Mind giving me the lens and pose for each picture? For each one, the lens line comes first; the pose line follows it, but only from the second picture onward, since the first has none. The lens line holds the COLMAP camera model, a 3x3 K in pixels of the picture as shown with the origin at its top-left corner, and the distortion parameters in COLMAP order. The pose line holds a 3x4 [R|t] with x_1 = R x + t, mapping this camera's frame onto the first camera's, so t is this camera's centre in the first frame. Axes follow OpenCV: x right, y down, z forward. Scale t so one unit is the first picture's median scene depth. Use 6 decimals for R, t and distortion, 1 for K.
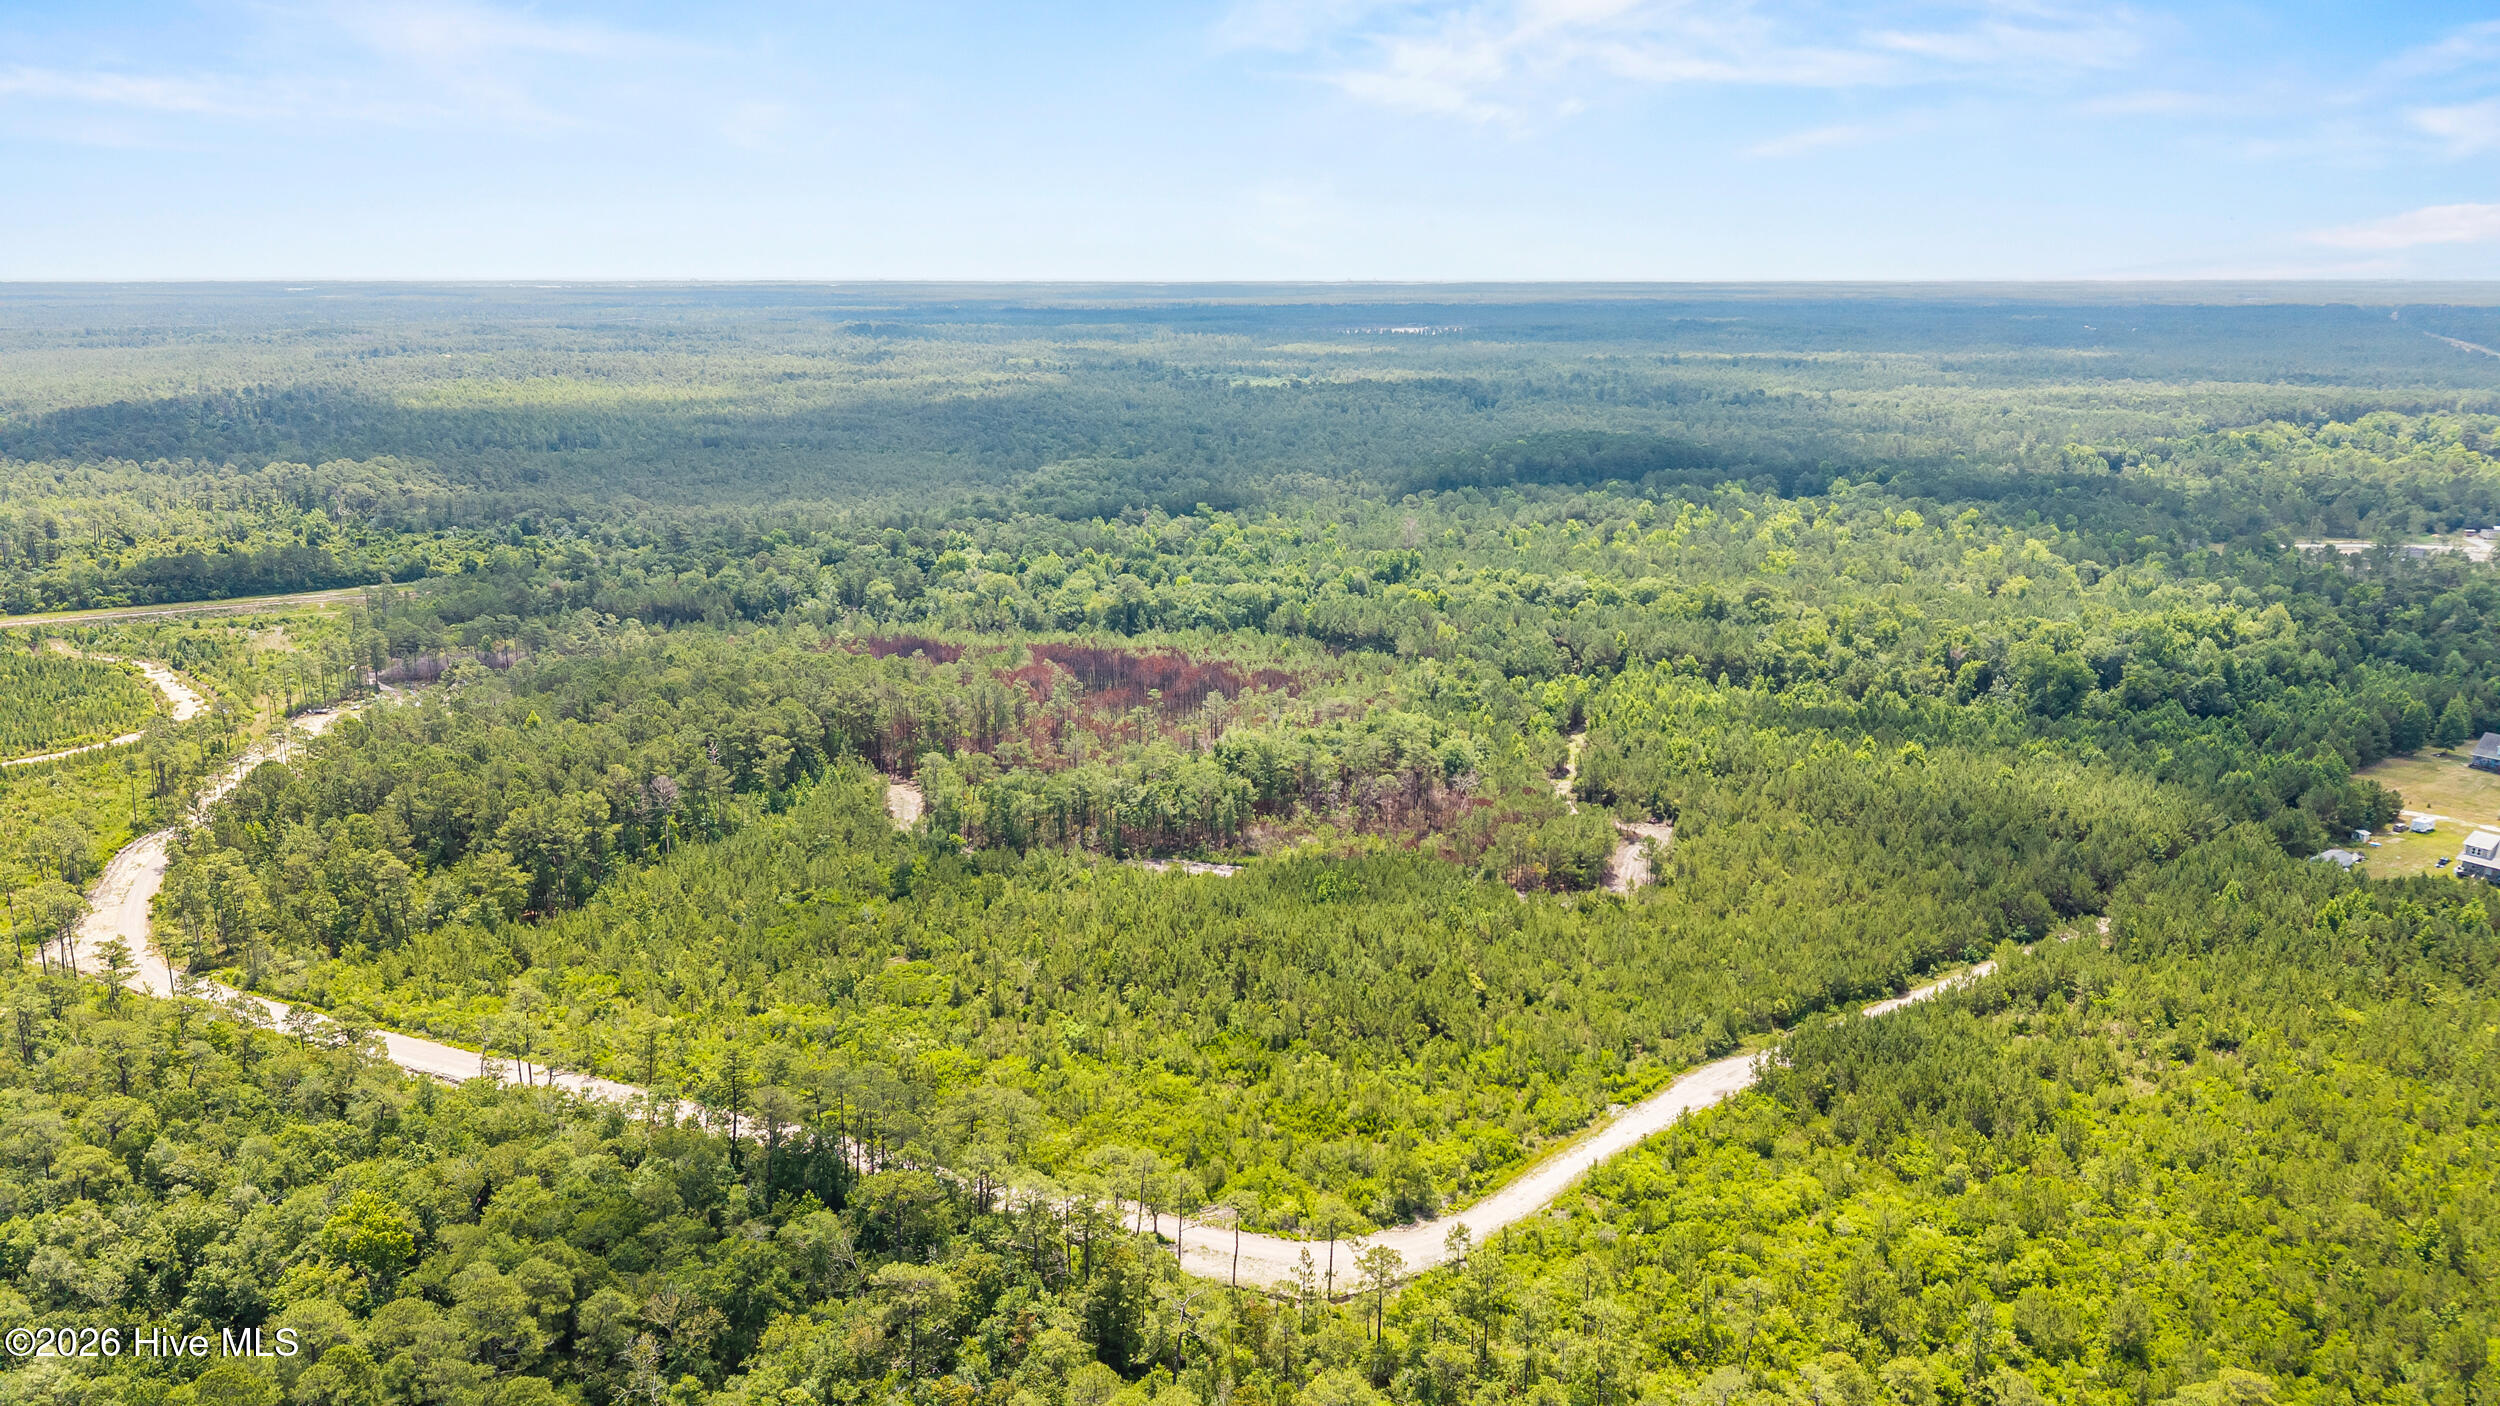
lens RADIAL K [[1733.2, 0, 1250.0], [0, 1733.2, 703.0], [0, 0, 1]] dist [0.062680, -0.084437]
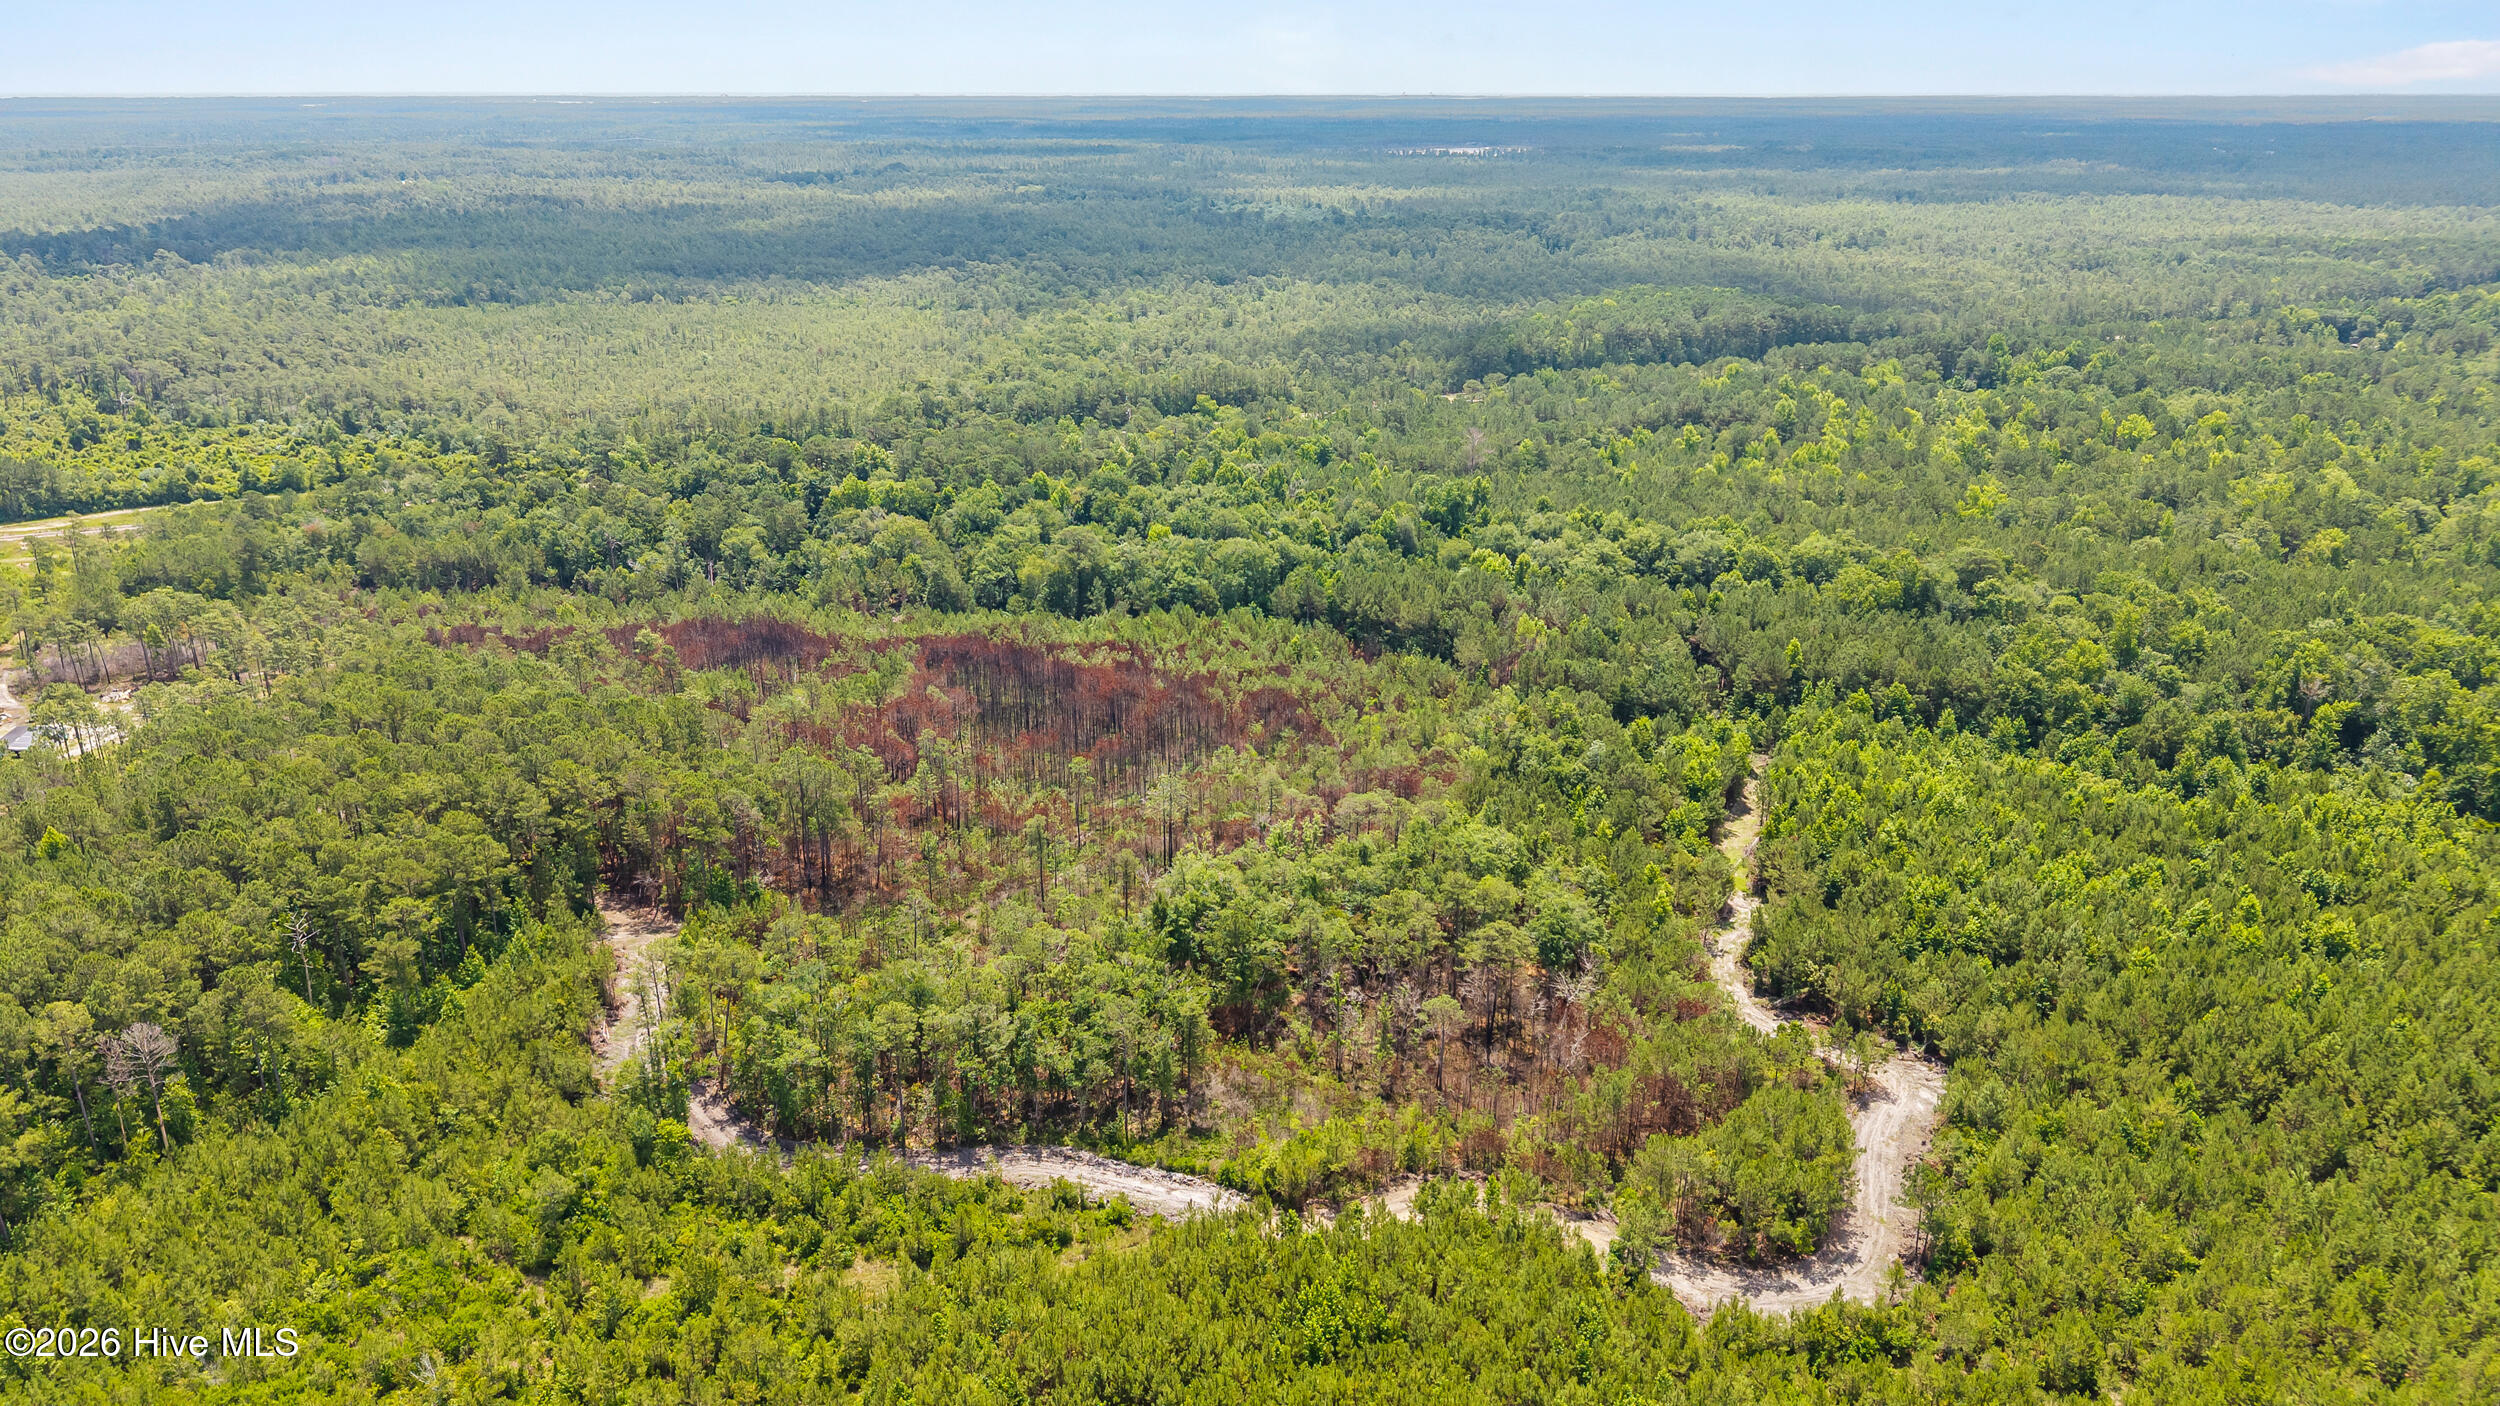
lens RADIAL K [[1731.8, 0, 1261.1], [0, 1731.8, 742.5], [0, 0, 1]] dist [0.014677, -0.003031]
pose [[0.999754, 0.007637, -0.020816, 0.019950], [-0.005109, 0.992891, 0.118920, -0.070857], [0.021576, -0.118784, 0.992686, 0.285777]]
